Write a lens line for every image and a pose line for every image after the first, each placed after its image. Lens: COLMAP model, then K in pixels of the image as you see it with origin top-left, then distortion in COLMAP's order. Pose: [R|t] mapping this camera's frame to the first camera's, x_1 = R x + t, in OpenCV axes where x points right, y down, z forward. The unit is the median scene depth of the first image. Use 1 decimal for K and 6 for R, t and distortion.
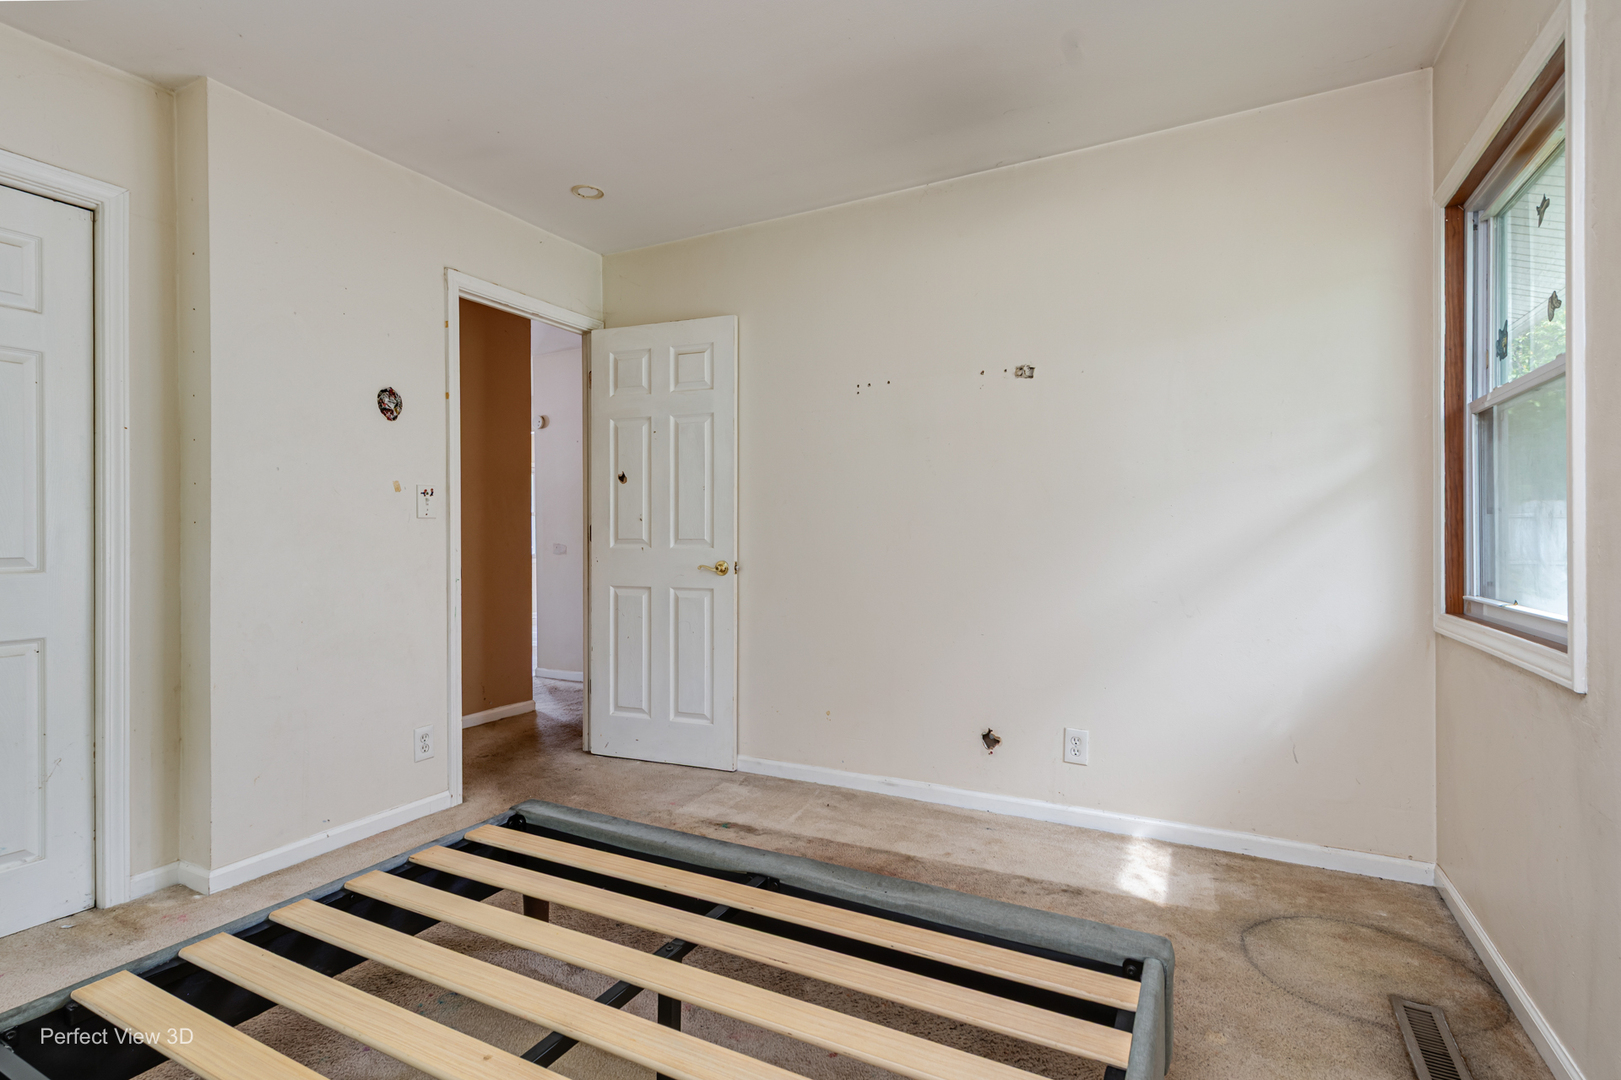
lens RADIAL K [[842.9, 0, 761.1], [0, 842.9, 542.8], [0, 0, 1]] dist [-0.000588, -0.000136]
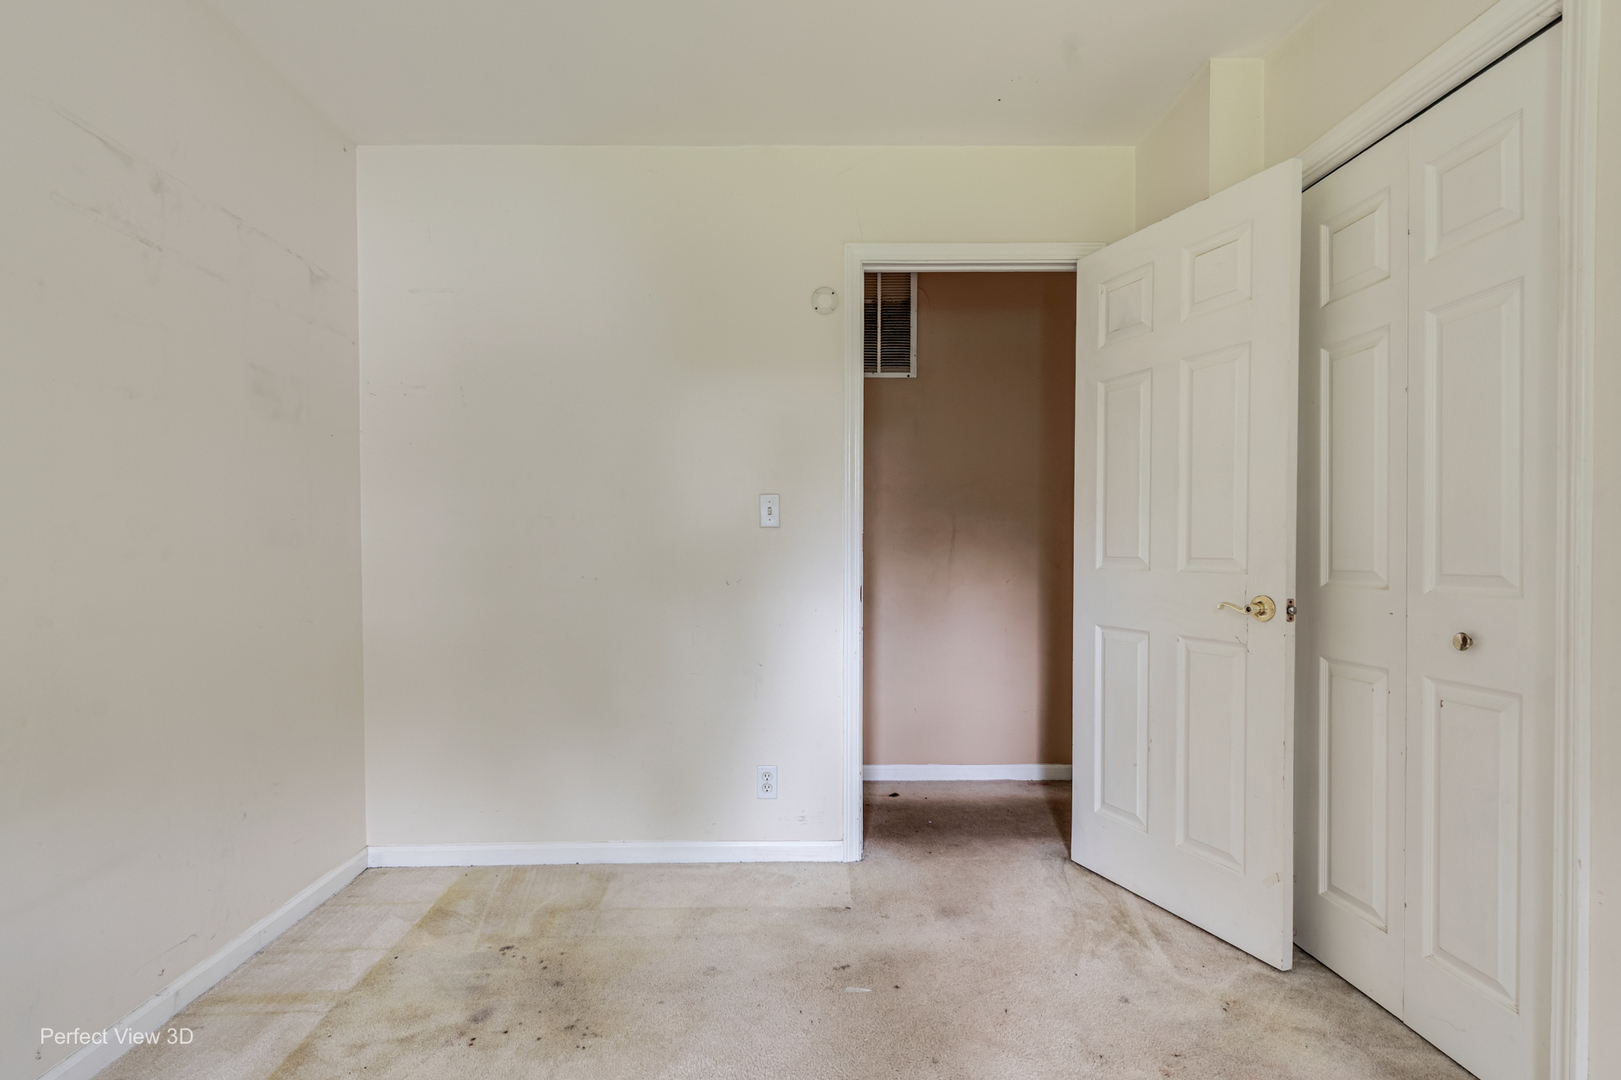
lens RADIAL K [[842.9, 0, 761.1], [0, 842.9, 542.8], [0, 0, 1]] dist [-0.000588, -0.000136]
pose [[0.499108, -0.006594, -0.866515, 0.280836], [-0.015715, 0.999738, -0.016660, 0.000393], [0.866397, 0.021933, 0.498873, 0.417245]]
